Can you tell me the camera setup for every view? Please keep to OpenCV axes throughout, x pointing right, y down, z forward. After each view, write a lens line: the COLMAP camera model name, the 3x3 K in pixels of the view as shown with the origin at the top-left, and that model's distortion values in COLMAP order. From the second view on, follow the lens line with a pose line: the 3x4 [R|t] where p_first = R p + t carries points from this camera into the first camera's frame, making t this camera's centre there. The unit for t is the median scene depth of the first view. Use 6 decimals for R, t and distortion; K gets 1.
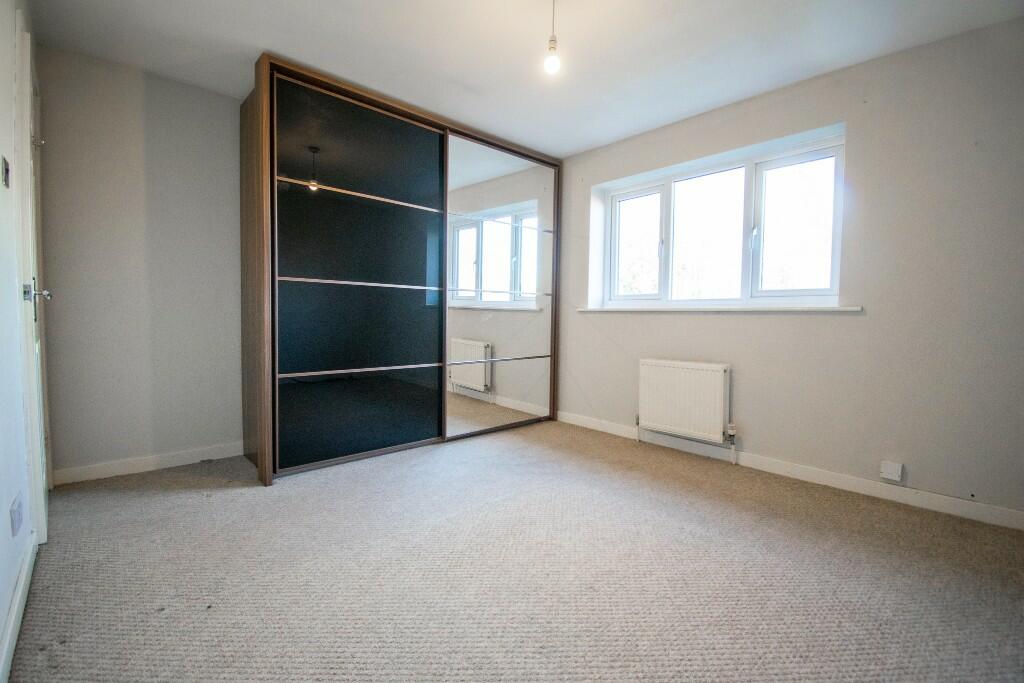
lens RADIAL K [[451.1, 0, 514.1], [0, 451.1, 338.1], [0, 0, 1]] dist [0.021915, -0.029792]
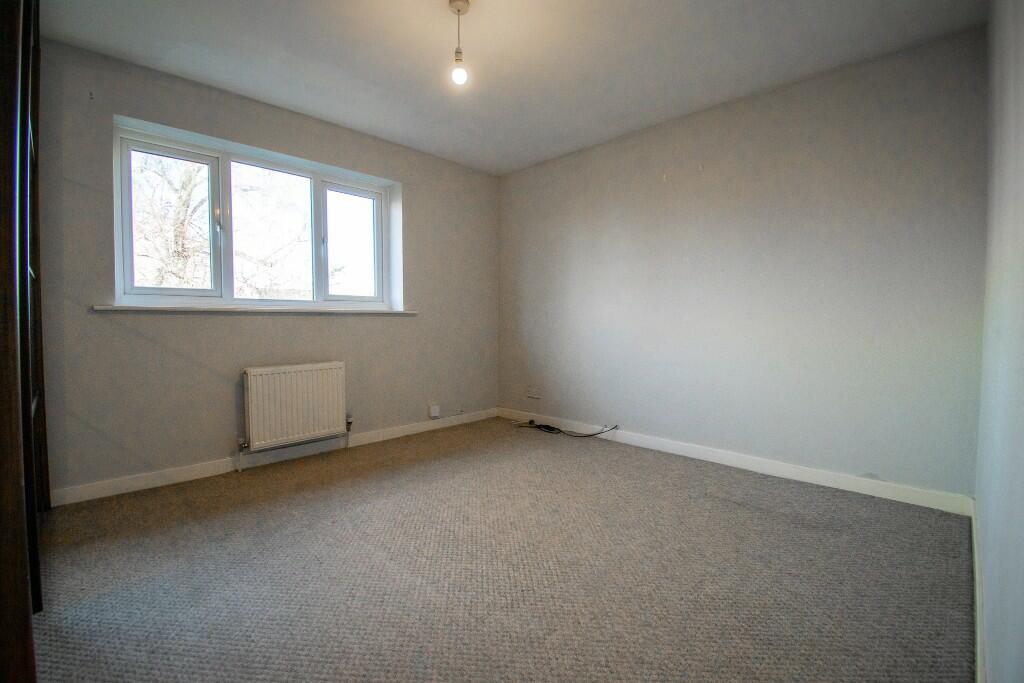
lens RADIAL K [[451.1, 0, 514.1], [0, 451.1, 338.1], [0, 0, 1]] dist [0.021915, -0.029792]
pose [[-0.049329, -0.052916, 0.997380, -0.653107], [0.046450, 0.997394, 0.055214, -0.039680], [-0.997702, 0.049052, -0.046743, 0.629814]]
